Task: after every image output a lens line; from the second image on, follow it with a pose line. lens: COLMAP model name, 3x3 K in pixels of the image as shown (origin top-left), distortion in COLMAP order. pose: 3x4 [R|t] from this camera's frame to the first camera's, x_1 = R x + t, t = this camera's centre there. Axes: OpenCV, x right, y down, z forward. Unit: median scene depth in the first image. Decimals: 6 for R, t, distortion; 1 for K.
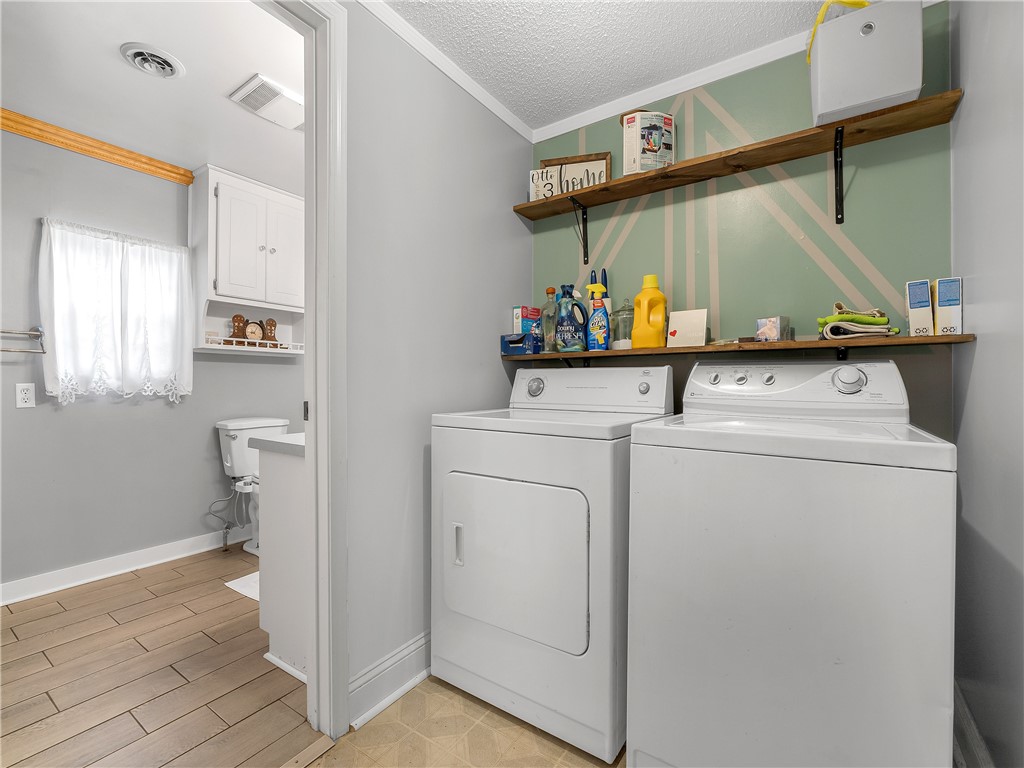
lens RADIAL K [[463.6, 0, 515.9], [0, 463.6, 382.4], [0, 0, 1]] dist [-0.007781, 0.001389]
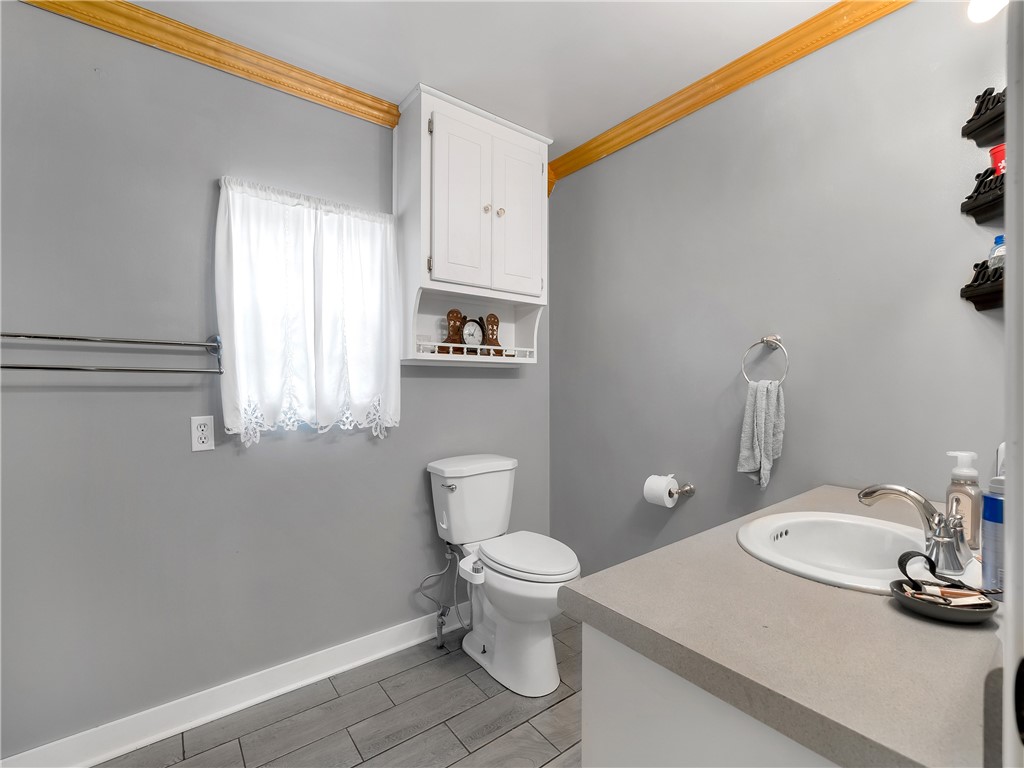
lens RADIAL K [[463.6, 0, 509.3], [0, 463.6, 385.2], [0, 0, 1]] dist [-0.007781, 0.001389]
pose [[0.948931, 0.001904, -0.315479, -0.341404], [0.001327, 0.999949, 0.010028, -0.044600], [0.315482, -0.009935, 0.948879, 0.410919]]
